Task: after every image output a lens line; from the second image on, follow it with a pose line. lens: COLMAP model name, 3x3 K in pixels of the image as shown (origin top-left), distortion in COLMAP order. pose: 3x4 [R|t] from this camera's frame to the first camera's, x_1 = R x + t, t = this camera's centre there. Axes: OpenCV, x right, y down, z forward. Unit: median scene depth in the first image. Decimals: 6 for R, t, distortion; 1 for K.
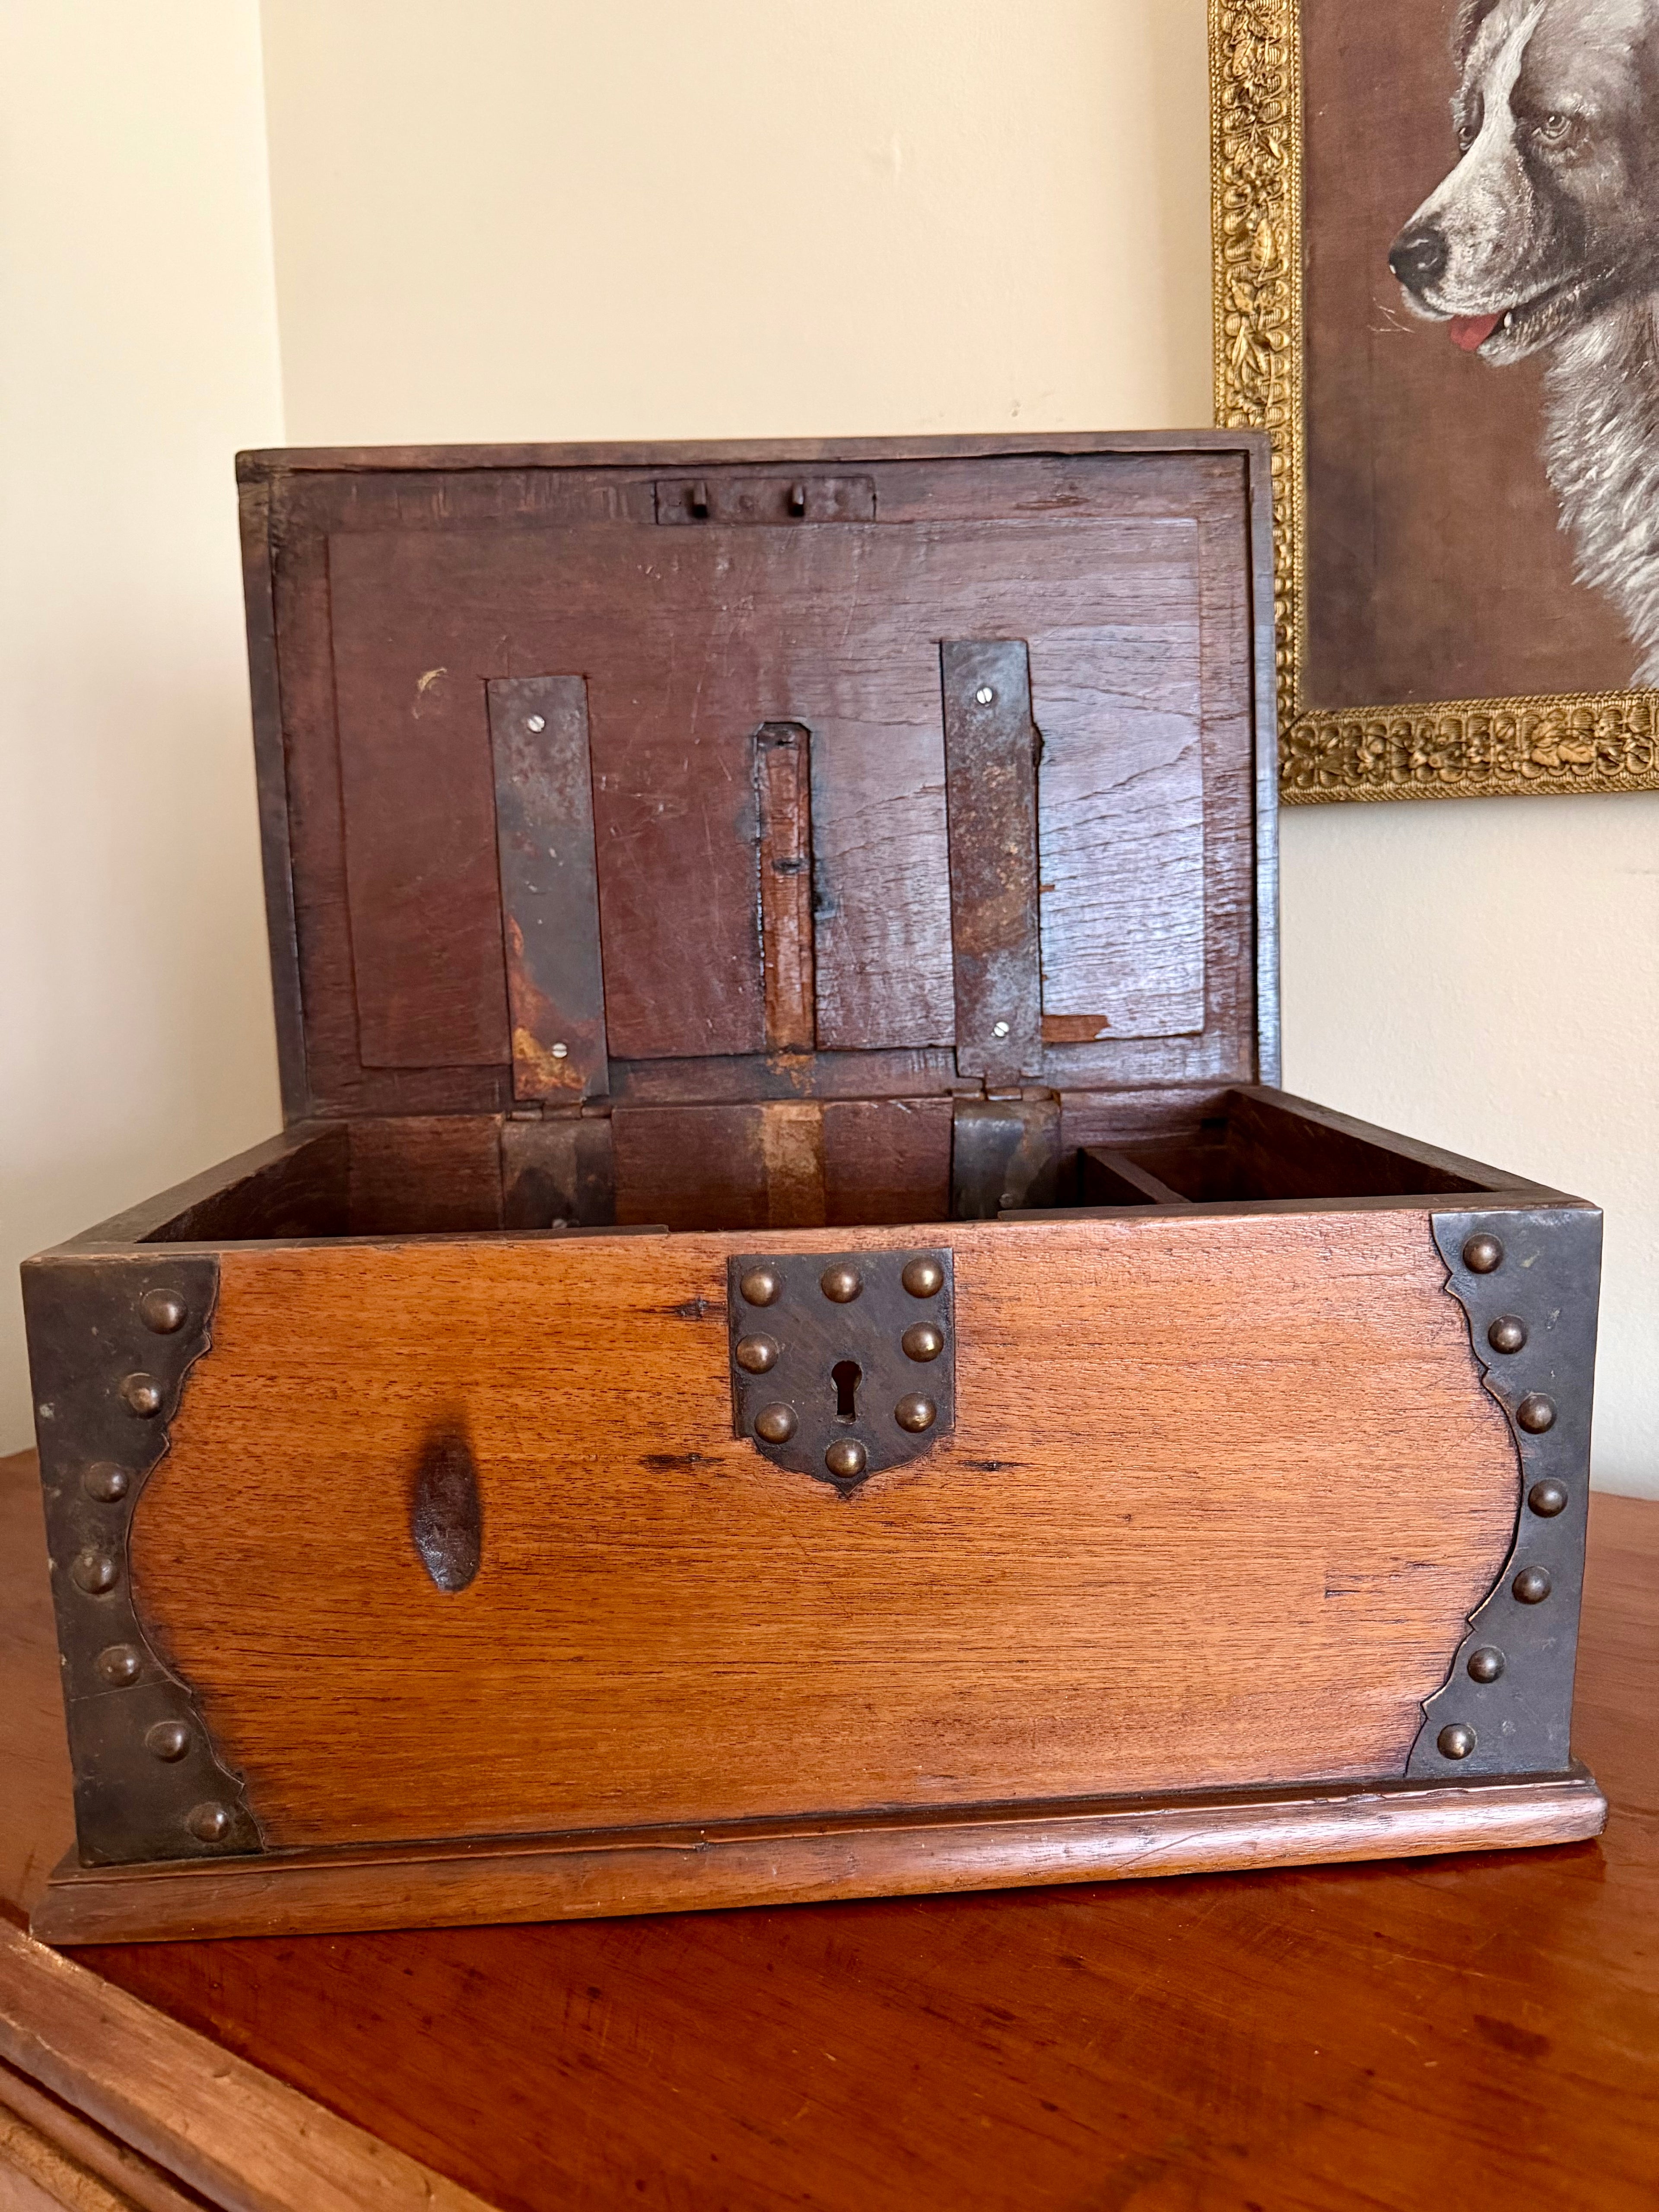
lens RADIAL K [[1615.2, 0, 841.3], [0, 1615.2, 1109.7], [0, 0, 1]] dist [-0.009722, 0.004211]
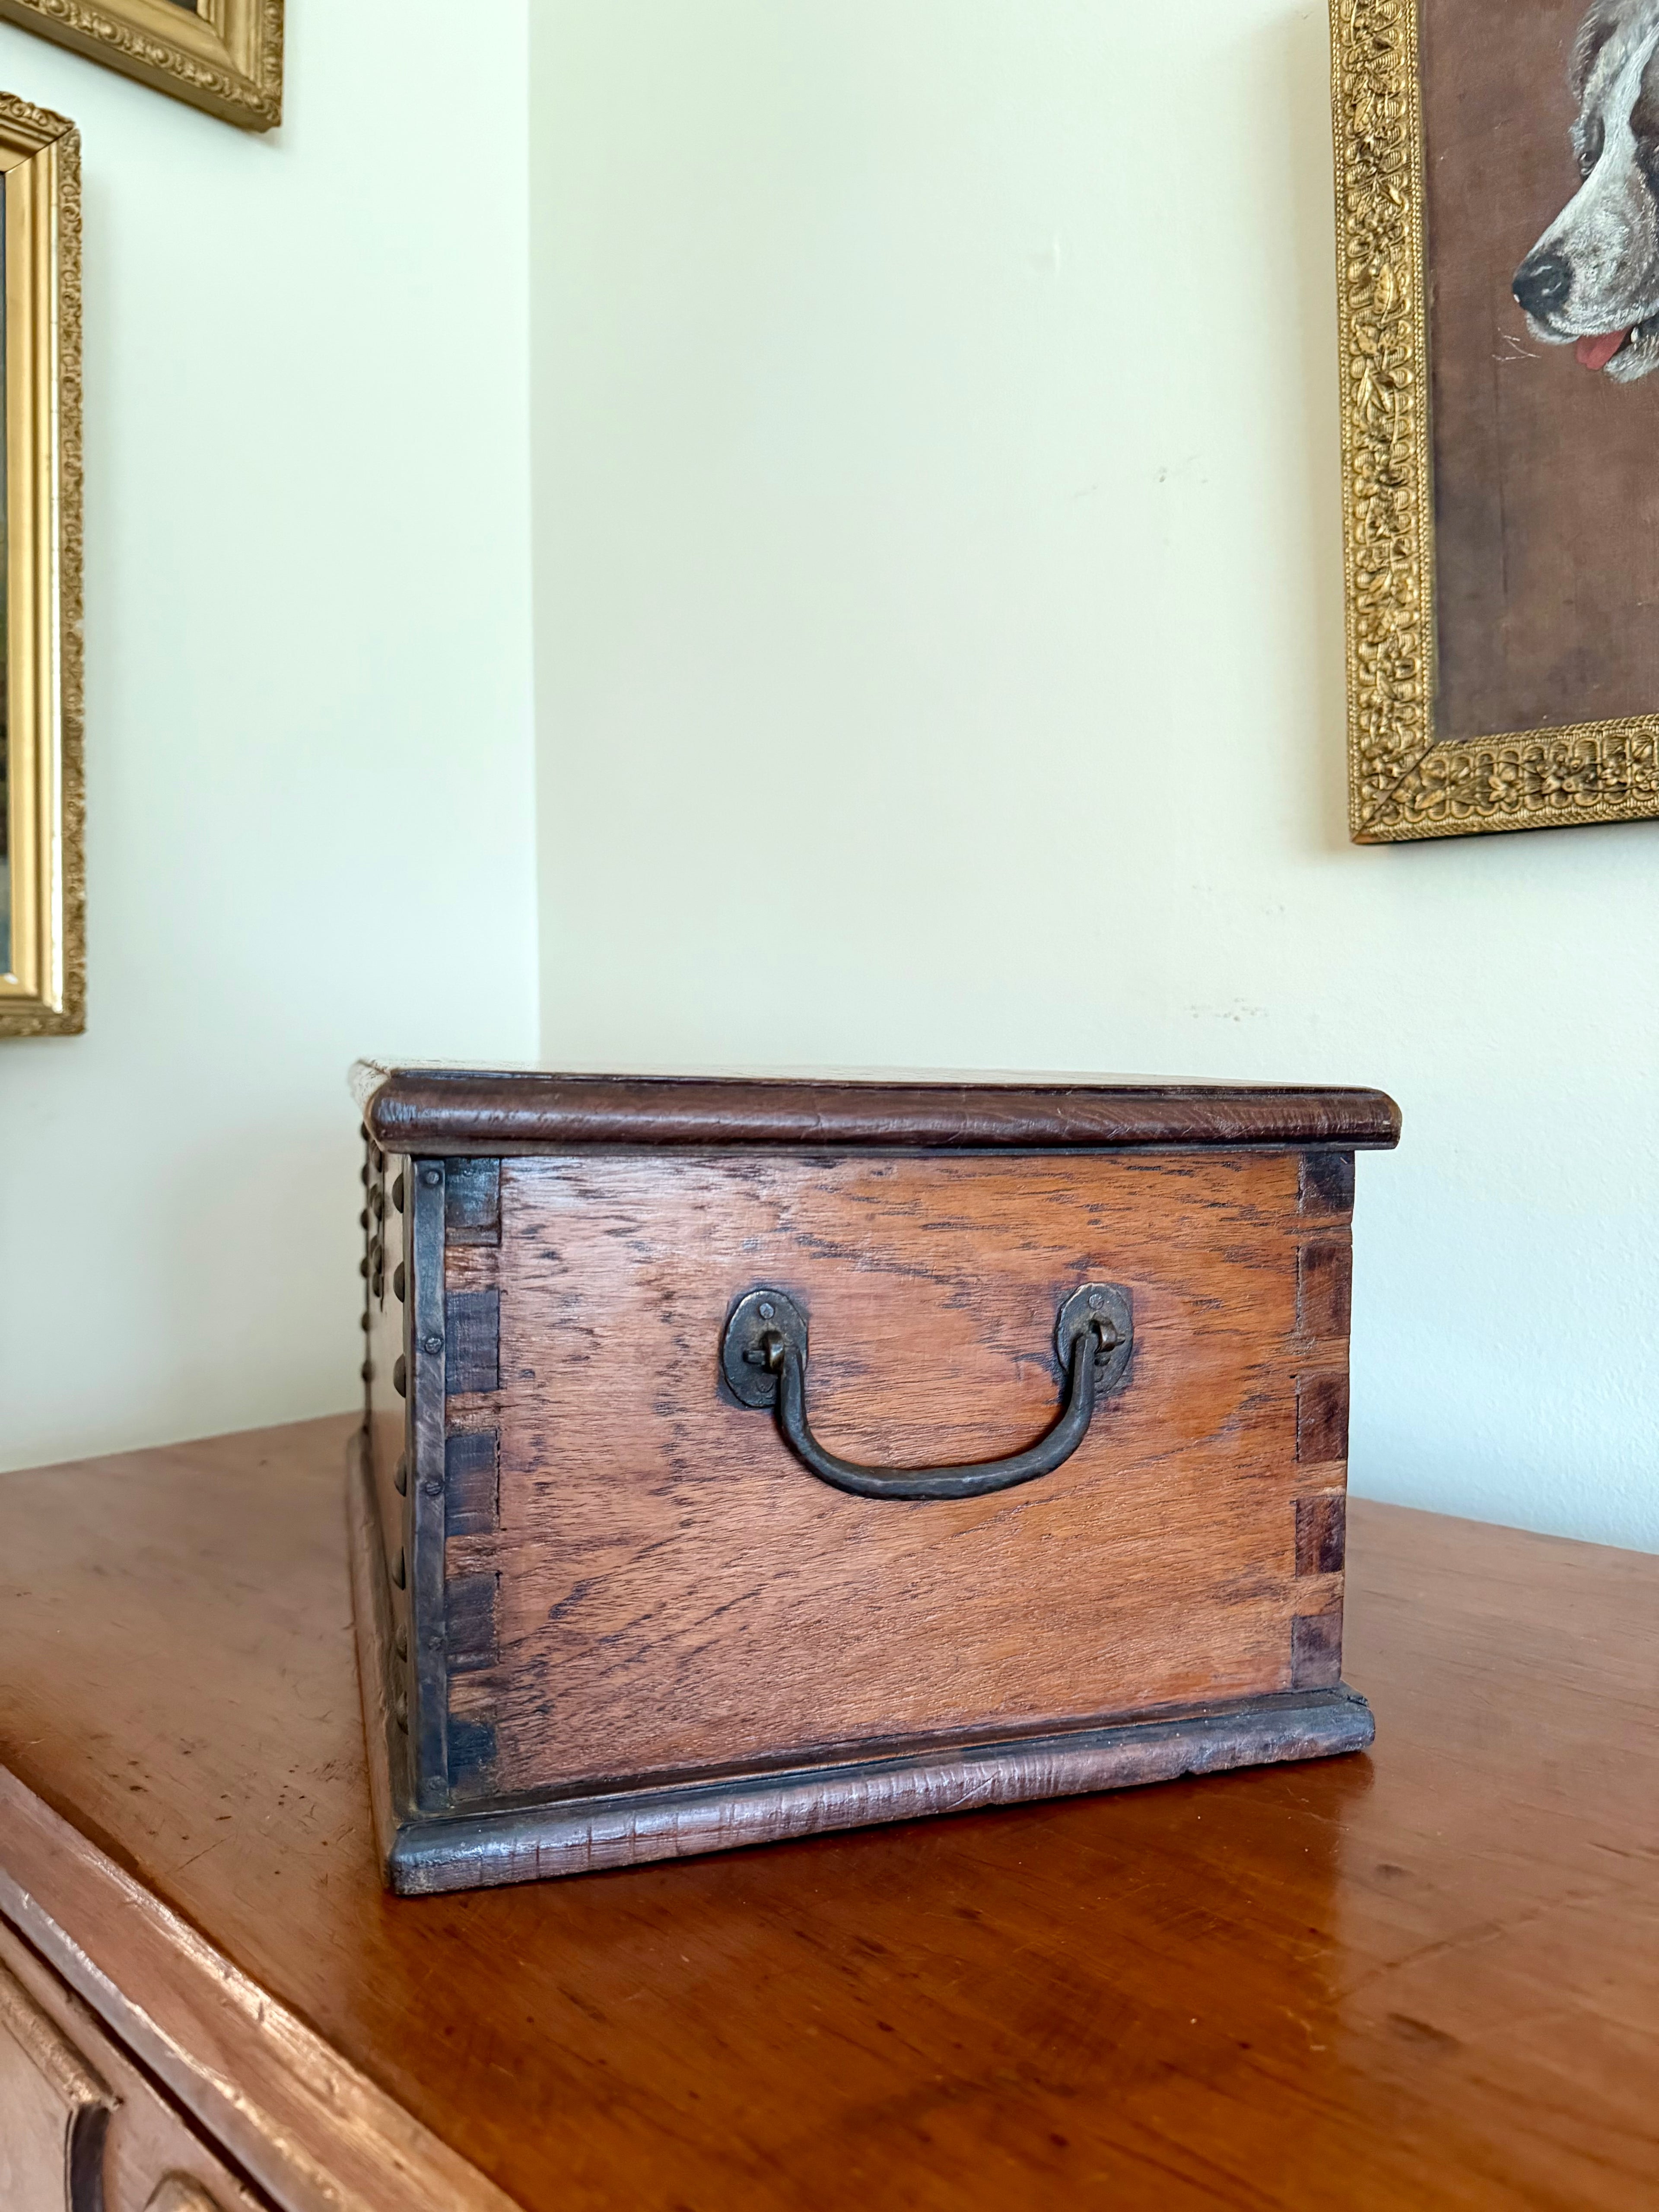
lens RADIAL K [[1615.2, 0, 841.3], [0, 1615.2, 1109.7], [0, 0, 1]] dist [-0.009722, 0.004211]
pose [[0.979992, 0.024055, -0.197578, 0.147209], [-0.044270, 0.994148, -0.098539, 0.092936], [0.194052, 0.105314, 0.975322, 0.006065]]
